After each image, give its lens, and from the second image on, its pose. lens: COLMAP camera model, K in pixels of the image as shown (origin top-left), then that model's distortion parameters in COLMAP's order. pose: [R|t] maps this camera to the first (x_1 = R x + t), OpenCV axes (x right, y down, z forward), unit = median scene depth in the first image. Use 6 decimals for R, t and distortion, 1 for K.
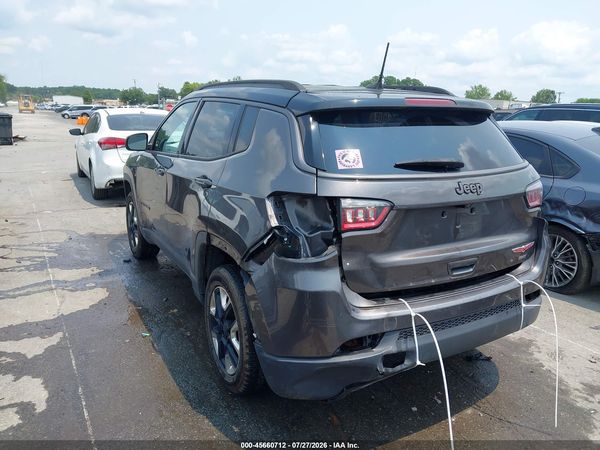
lens RADIAL K [[476.1, 0, 299.9], [0, 476.1, 246.4], [0, 0, 1]] dist [0.020947, -0.008320]
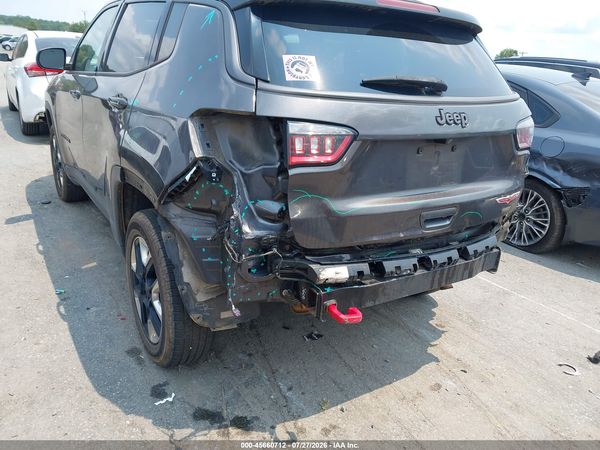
lens RADIAL K [[476.1, 0, 305.3], [0, 476.1, 238.5], [0, 0, 1]] dist [0.020947, -0.008320]
pose [[0.995292, 0.023099, 0.094133, 0.040719], [-0.030725, 0.996290, 0.080386, 0.017987], [-0.091927, -0.082900, 0.992309, 0.214605]]
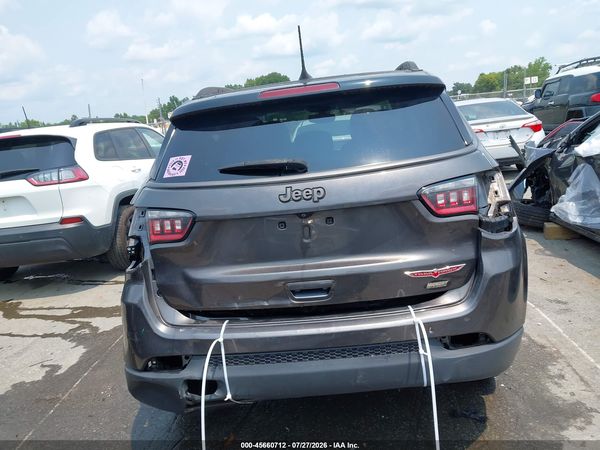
lens RADIAL K [[476.1, 0, 298.9], [0, 476.1, 230.5], [0, 0, 1]] dist [0.020947, -0.008320]
pose [[0.832917, 0.023006, -0.552919, 0.742775], [-0.032567, 0.999442, -0.007475, -0.050082], [0.552438, 0.024233, 0.833202, 0.303247]]
